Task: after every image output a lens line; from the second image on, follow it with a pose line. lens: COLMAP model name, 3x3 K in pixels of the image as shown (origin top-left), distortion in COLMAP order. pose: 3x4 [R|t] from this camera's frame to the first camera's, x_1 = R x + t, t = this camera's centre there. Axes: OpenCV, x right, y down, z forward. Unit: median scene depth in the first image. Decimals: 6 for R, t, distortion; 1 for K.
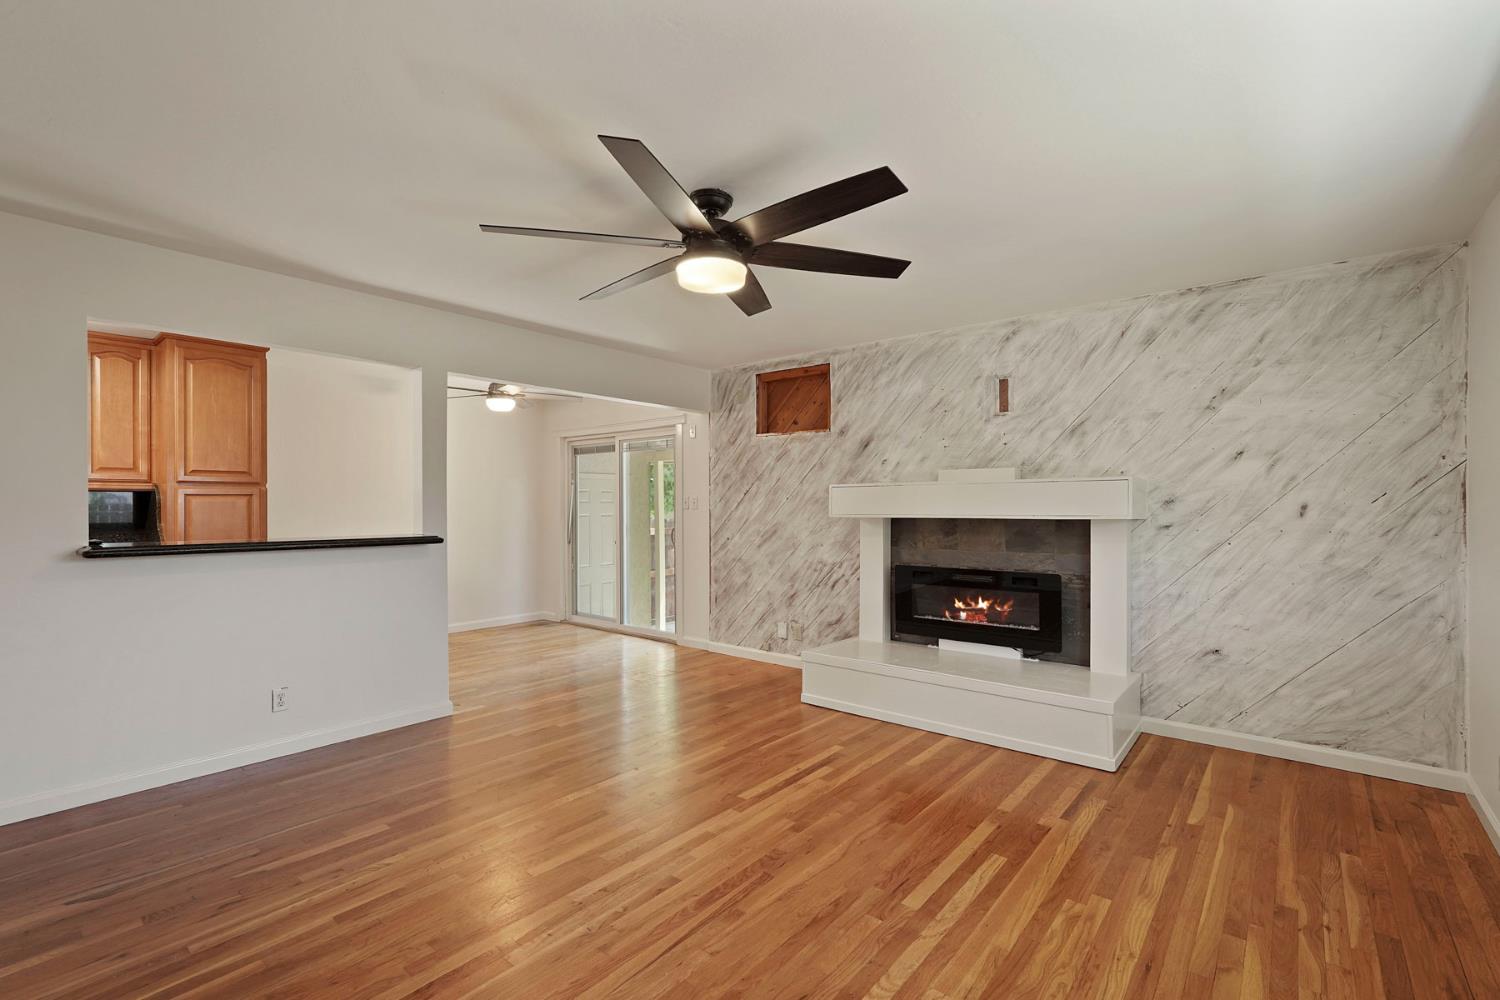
lens RADIAL K [[671.7, 0, 752.0], [0, 671.7, 505.9], [0, 0, 1]] dist [-0.020042, 0.009247]
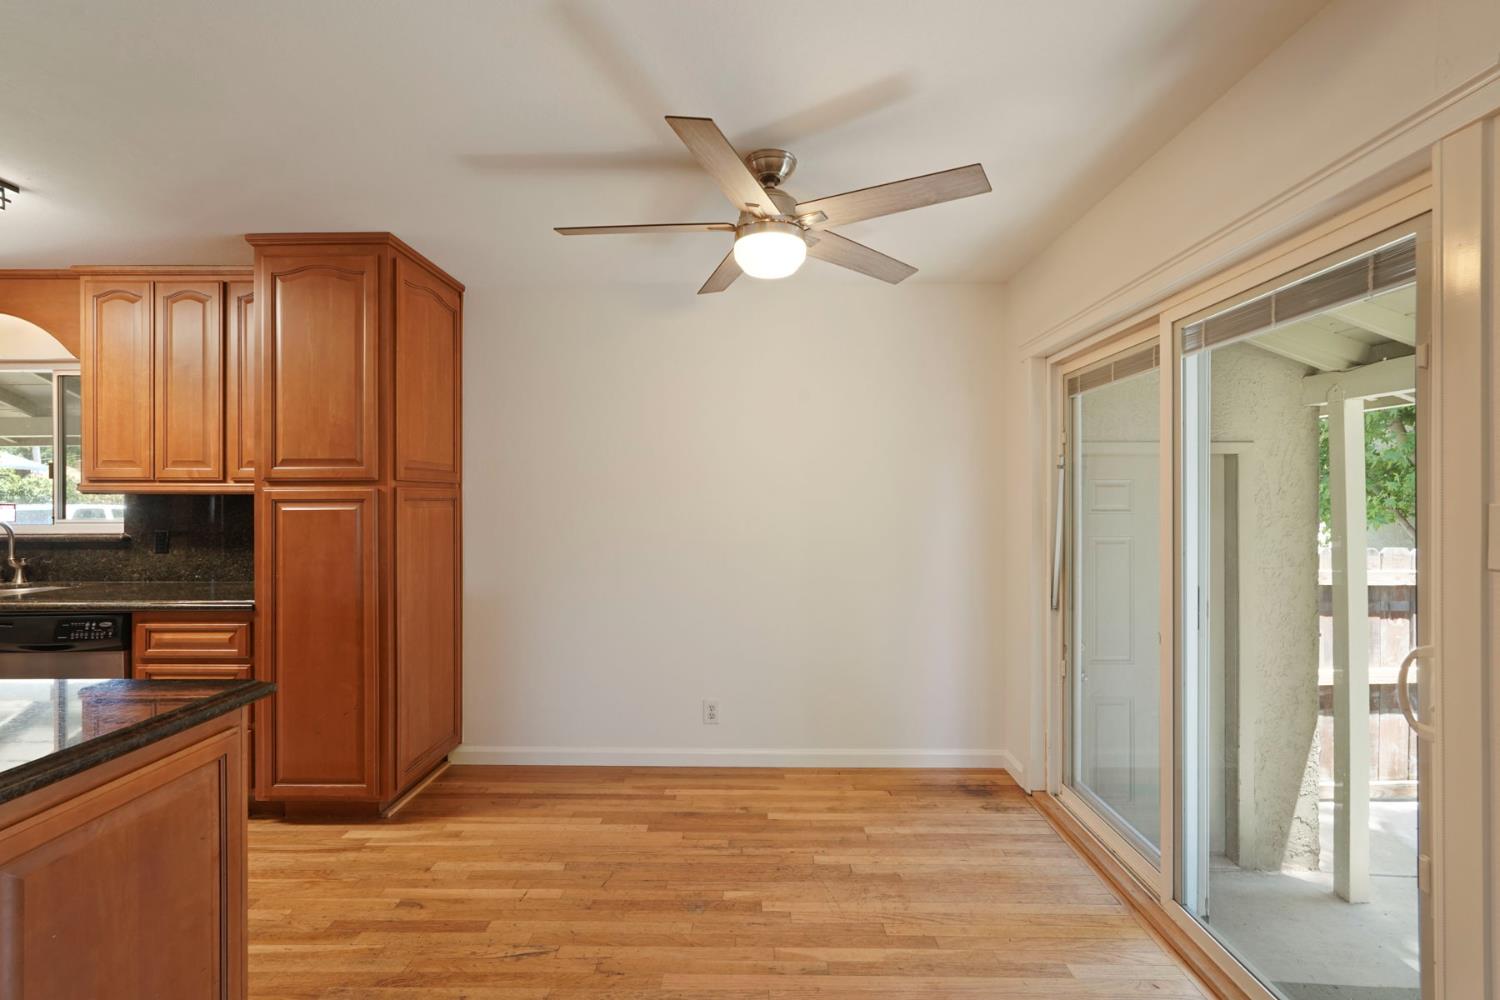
lens RADIAL K [[659.3, 0, 750.0], [0, 659.3, 500.0], [0, 0, 1]] dist [-0.016800, 0.009154]
pose [[0.629027, 0.000747, -0.777383, -0.113464], [-0.002383, 0.999997, -0.000968, -0.017725], [0.777380, 0.002462, 0.629027, 0.908708]]
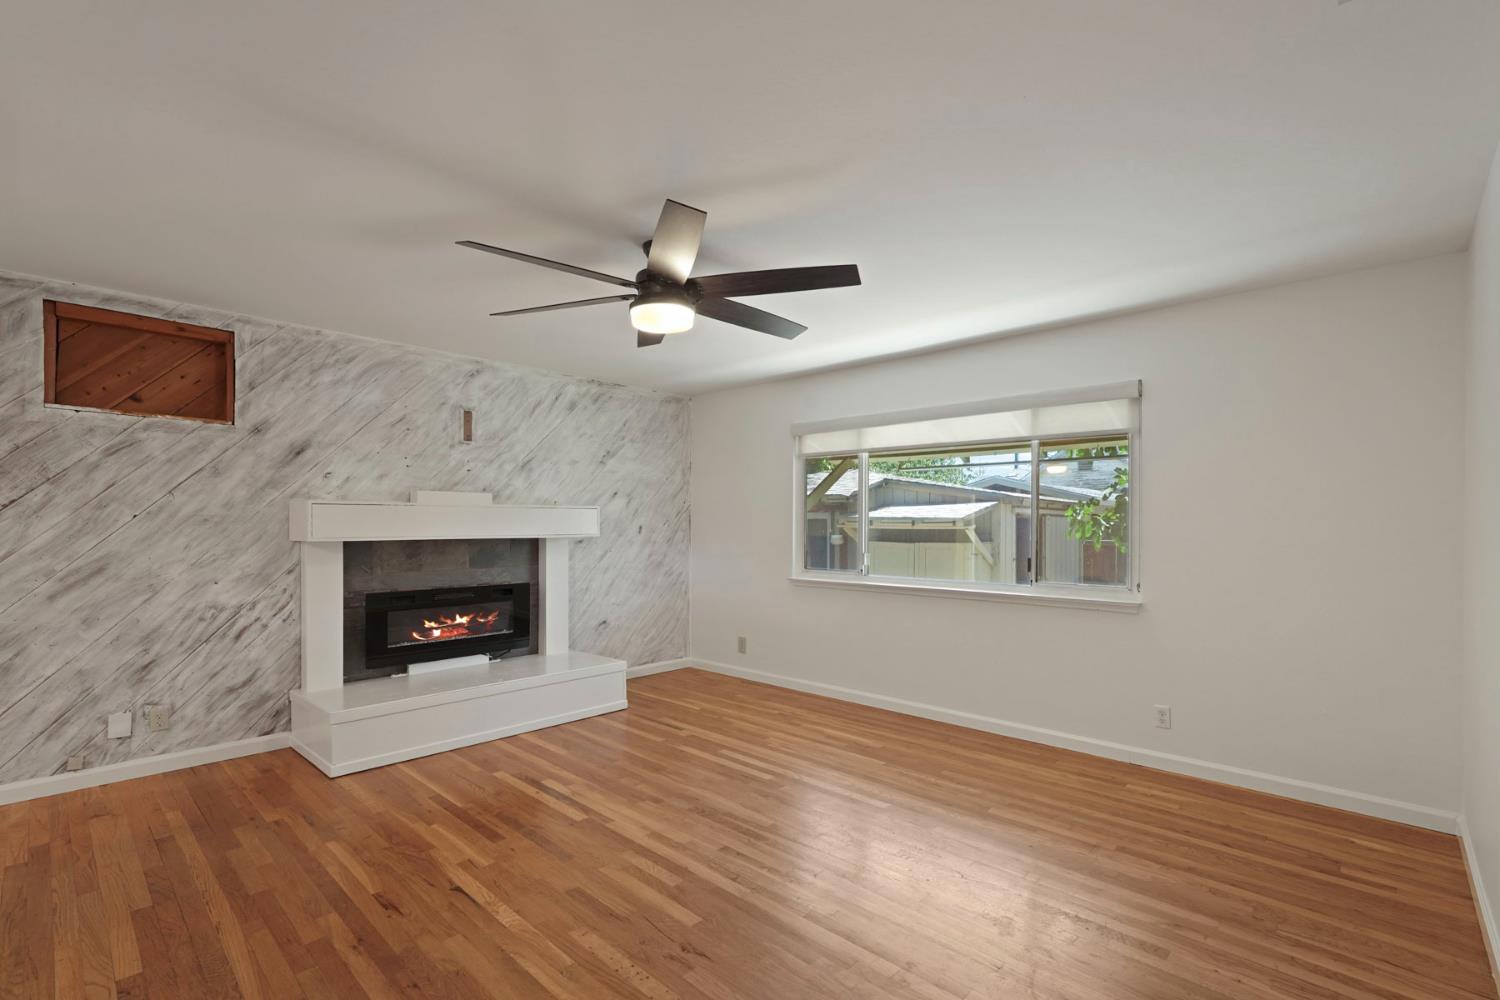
lens RADIAL K [[674.6, 0, 752.3], [0, 674.6, 518.8], [0, 0, 1]] dist [-0.014983, 0.009491]
pose [[0.068874, 0.010067, 0.997575, -0.603294], [-0.000552, 0.999949, -0.010053, -0.002359], [-0.997625, 0.000142, 0.068877, 0.406786]]
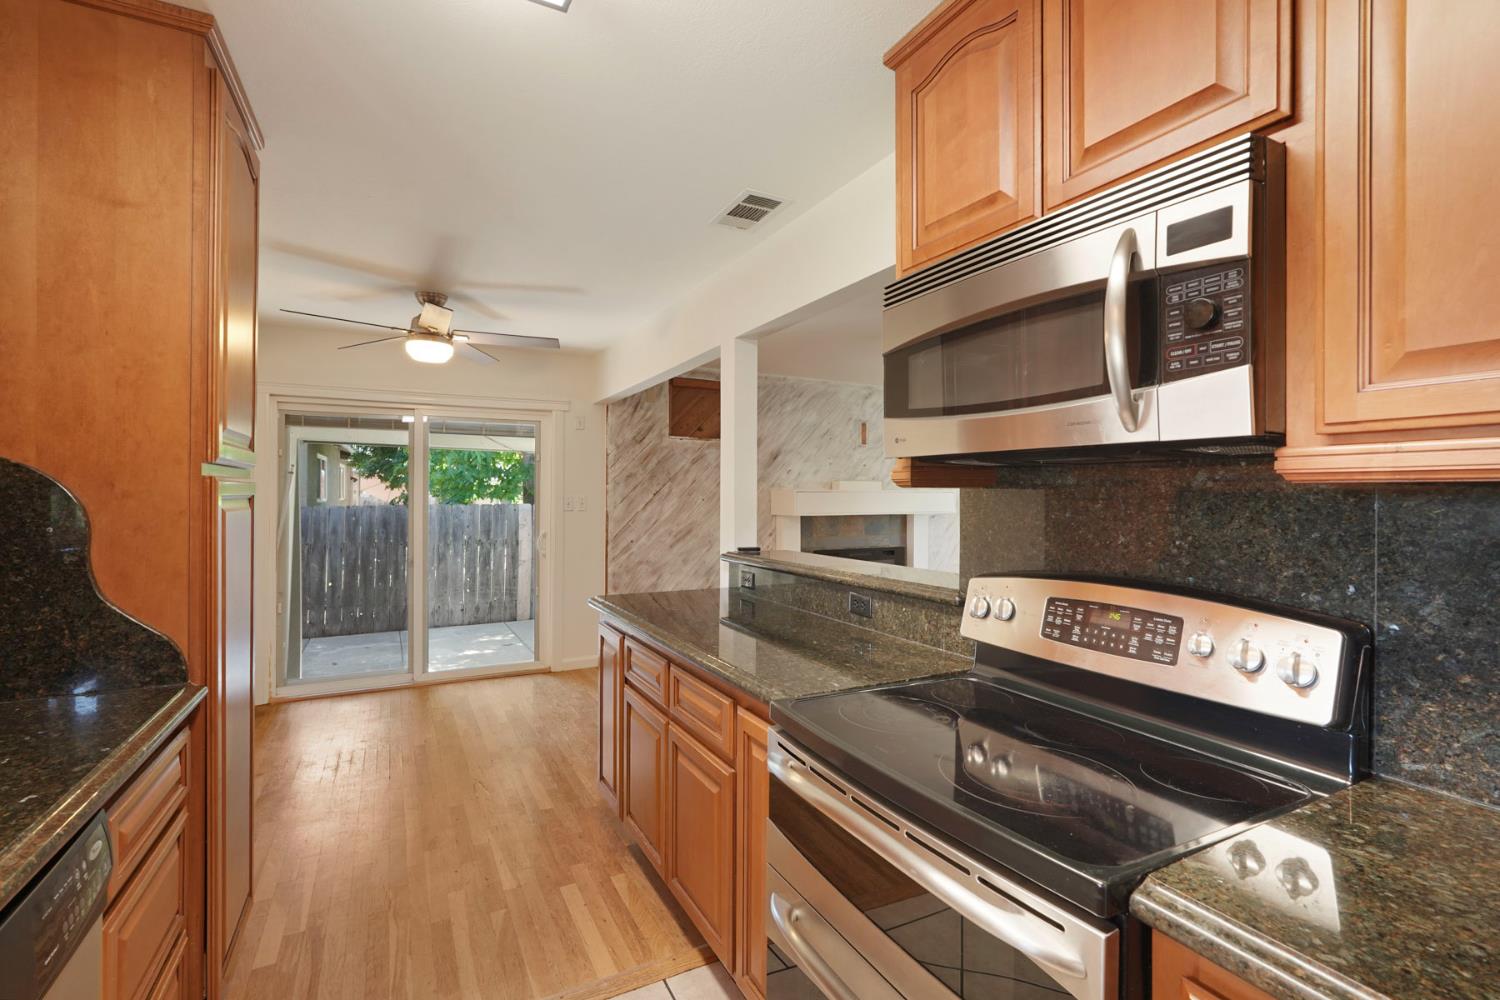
lens RADIAL K [[671.8, 0, 745.8], [0, 671.8, 491.6], [0, 0, 1]] dist [-0.018150, 0.008808]
pose [[0.389868, 0.007675, 0.920839, -1.010305], [-0.003967, 0.999970, -0.006654, -0.018716], [-0.920862, -0.001059, 0.389887, 0.571649]]
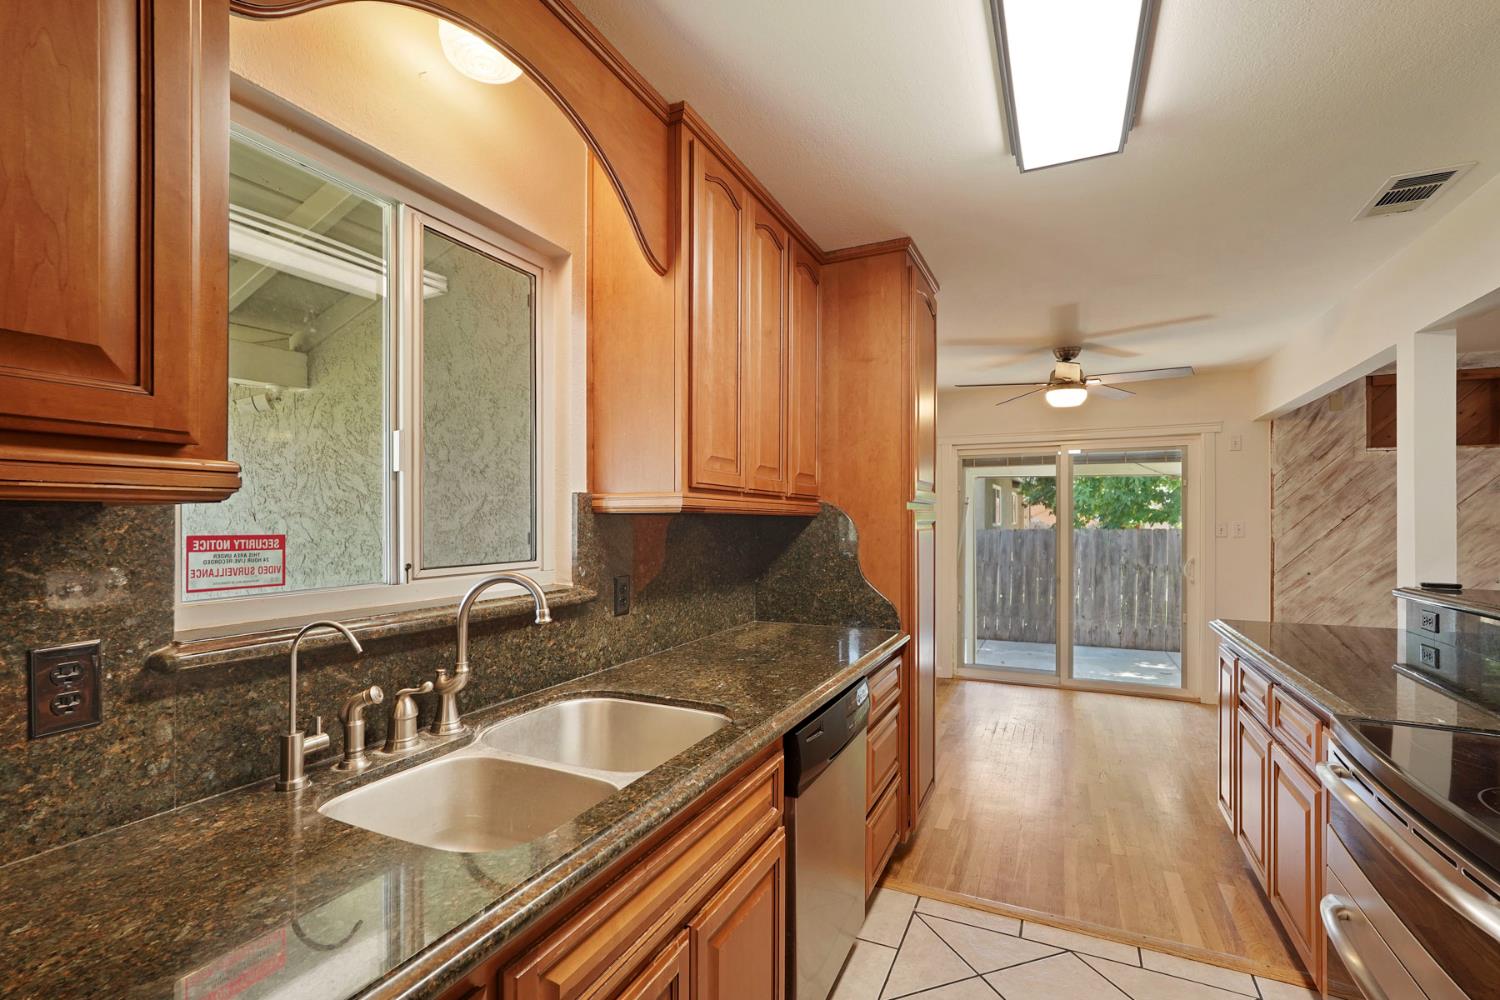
lens RADIAL K [[674.6, 0, 752.3], [0, 674.6, 518.8], [0, 0, 1]] dist [-0.014983, 0.009491]
pose [[0.969495, 0.002231, 0.245102, -1.073276], [-0.002249, 0.999997, -0.000204, -0.019602], [-0.245101, -0.000354, 0.969497, 0.436943]]
